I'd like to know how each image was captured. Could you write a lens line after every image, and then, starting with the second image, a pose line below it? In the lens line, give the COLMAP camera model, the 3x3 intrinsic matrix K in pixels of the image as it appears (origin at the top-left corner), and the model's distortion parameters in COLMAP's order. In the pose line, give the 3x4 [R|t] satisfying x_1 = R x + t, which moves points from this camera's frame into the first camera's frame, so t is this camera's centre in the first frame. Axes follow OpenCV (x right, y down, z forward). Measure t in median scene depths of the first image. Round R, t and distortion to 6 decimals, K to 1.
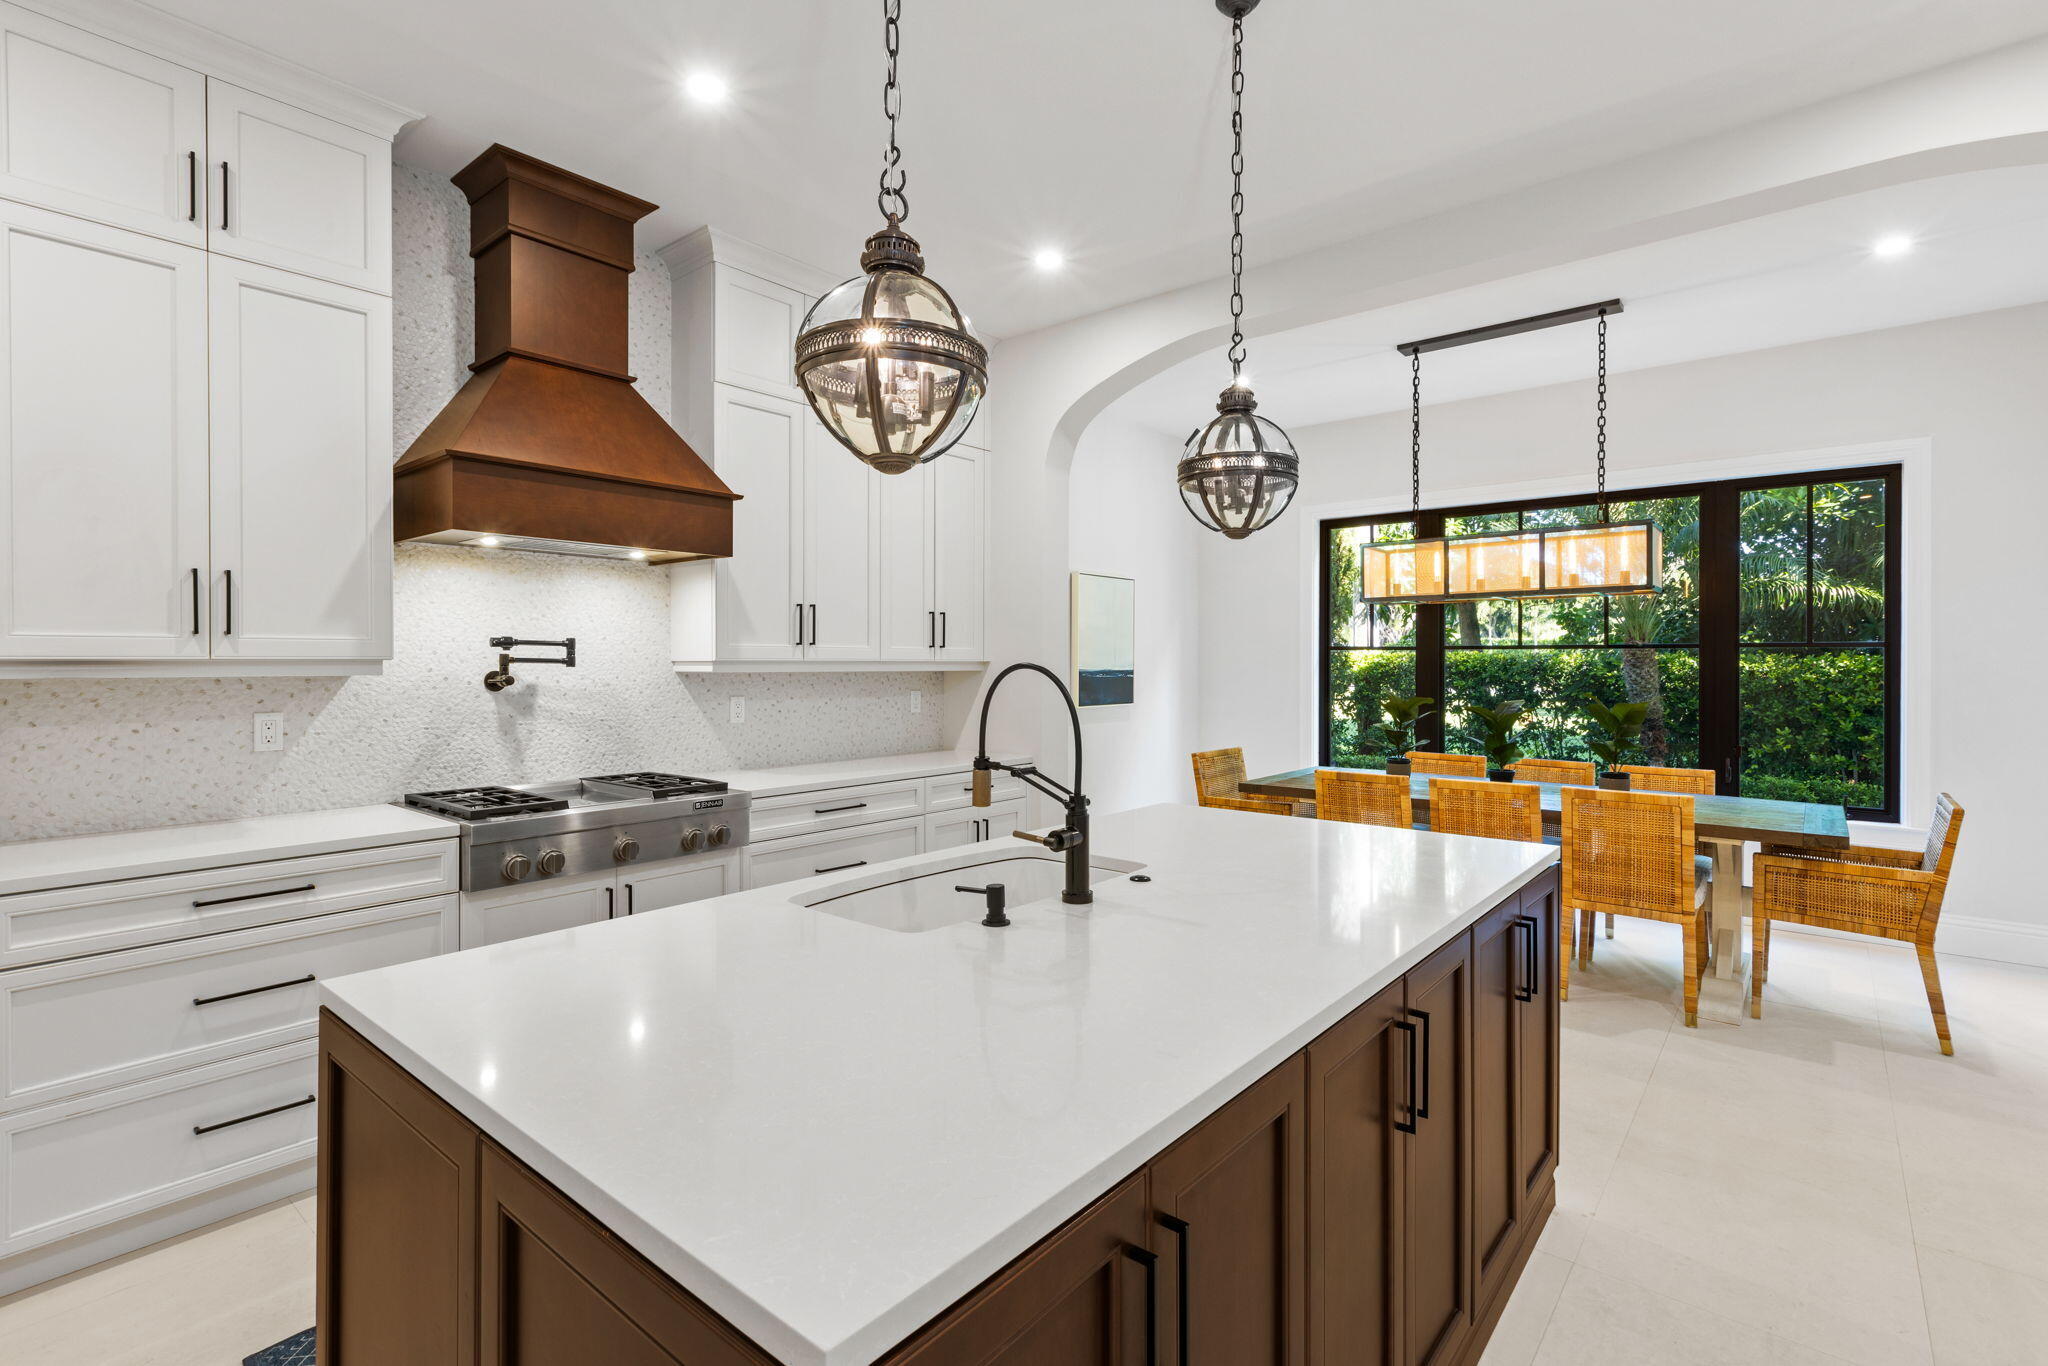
lens RADIAL K [[969.0, 0, 1024.0], [0, 969.0, 683.0], [0, 0, 1]] dist [0.011251, -0.000606]
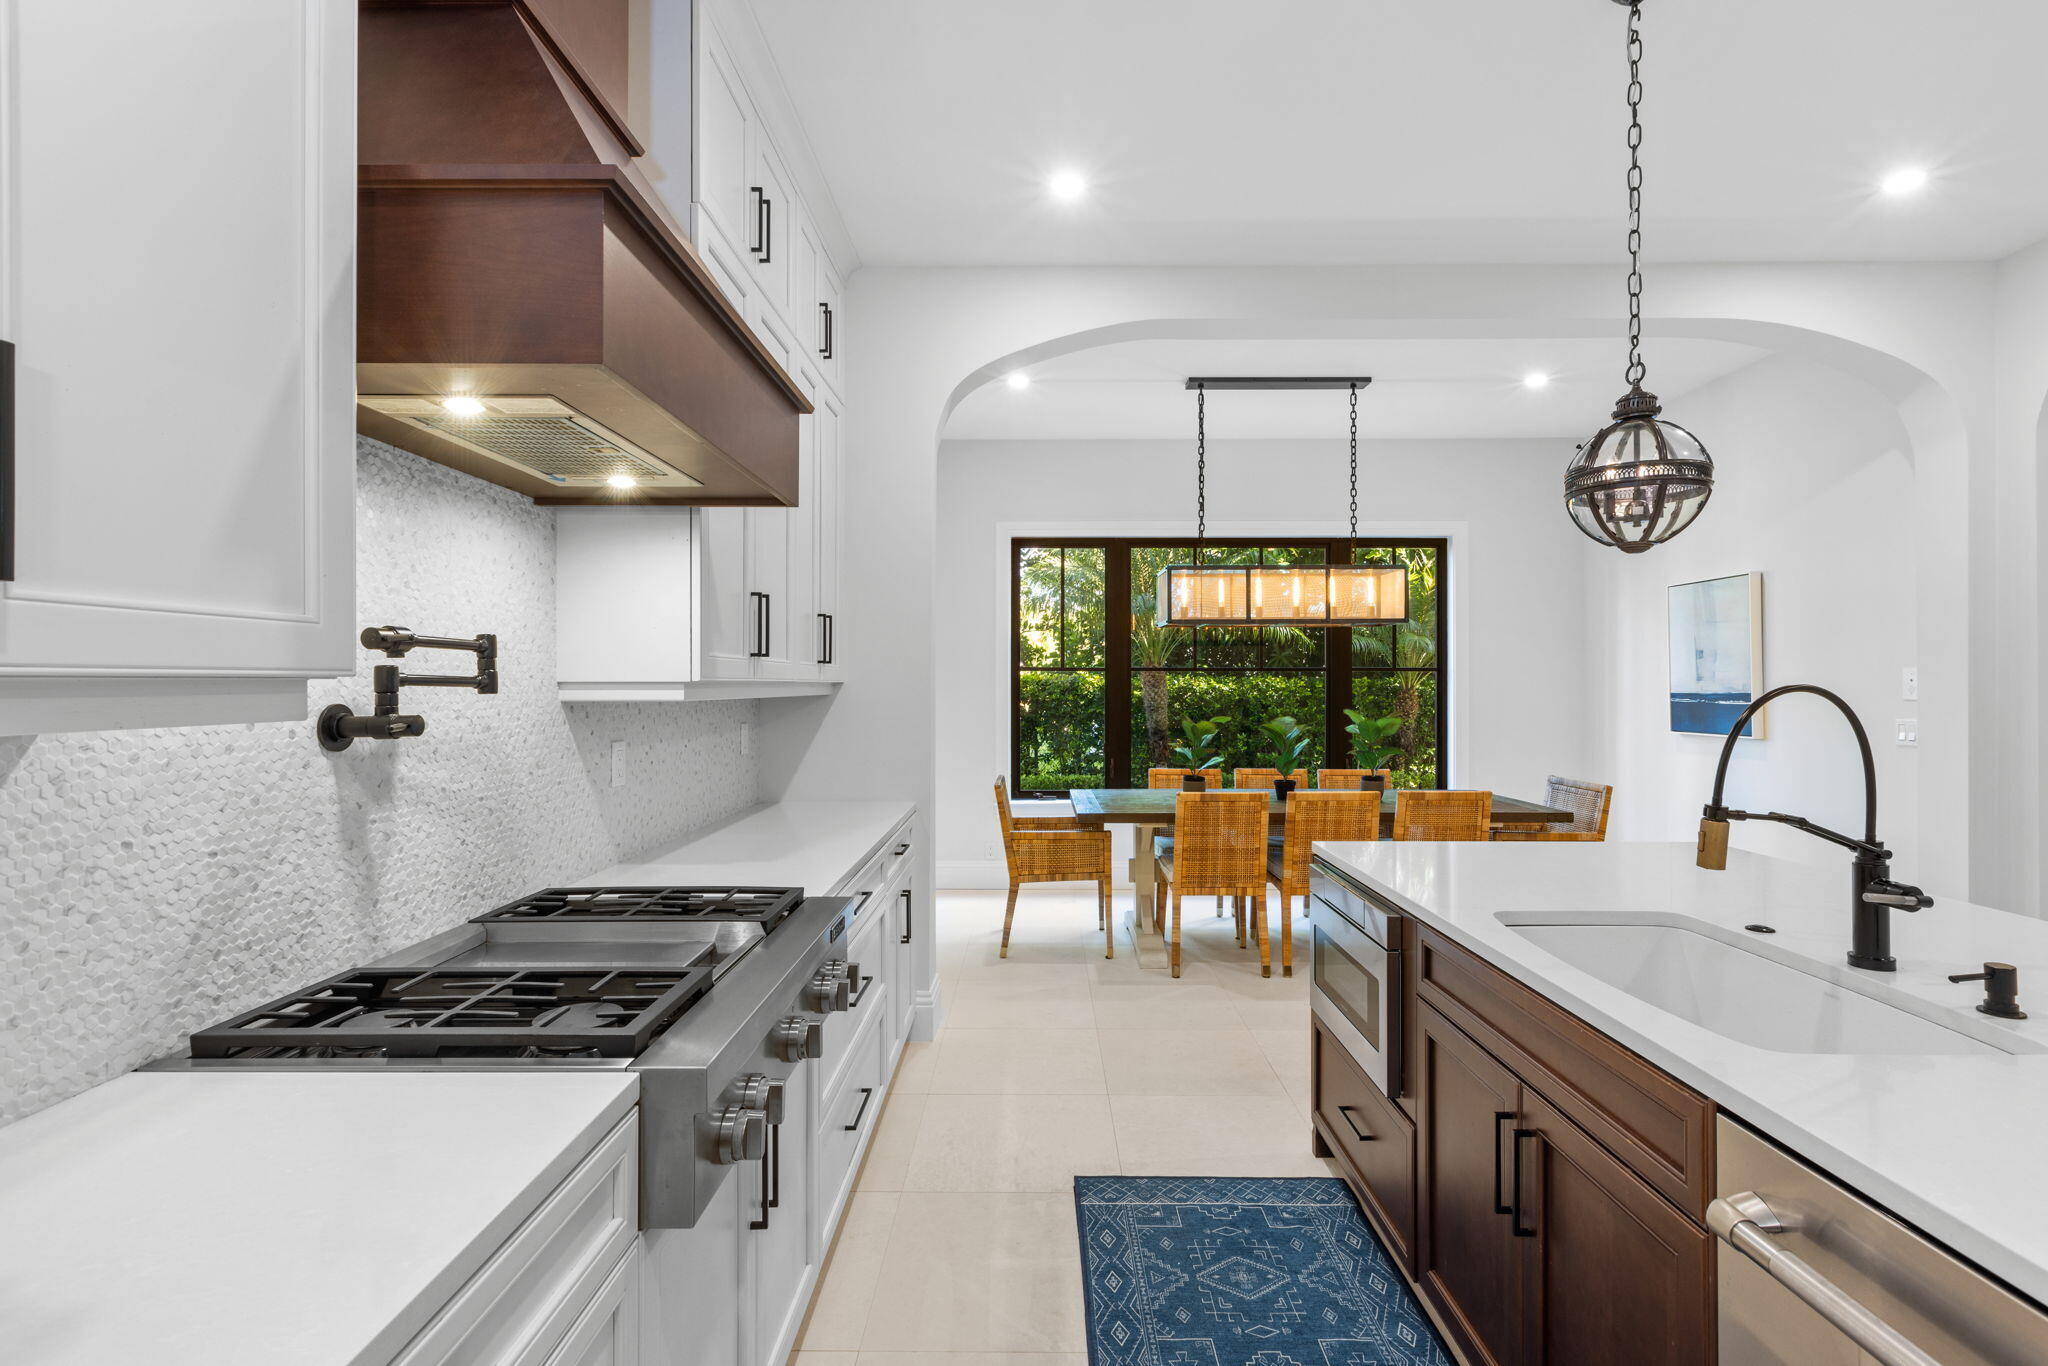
lens RADIAL K [[966.3, 0, 1052.4], [0, 966.3, 690.7], [0, 0, 1]] dist [0.011447, -0.000425]
pose [[0.762083, -0.006080, 0.647450, -0.531553], [0.014768, 0.999859, -0.007994, -0.009490], [-0.647310, 0.015654, 0.762066, 0.418914]]
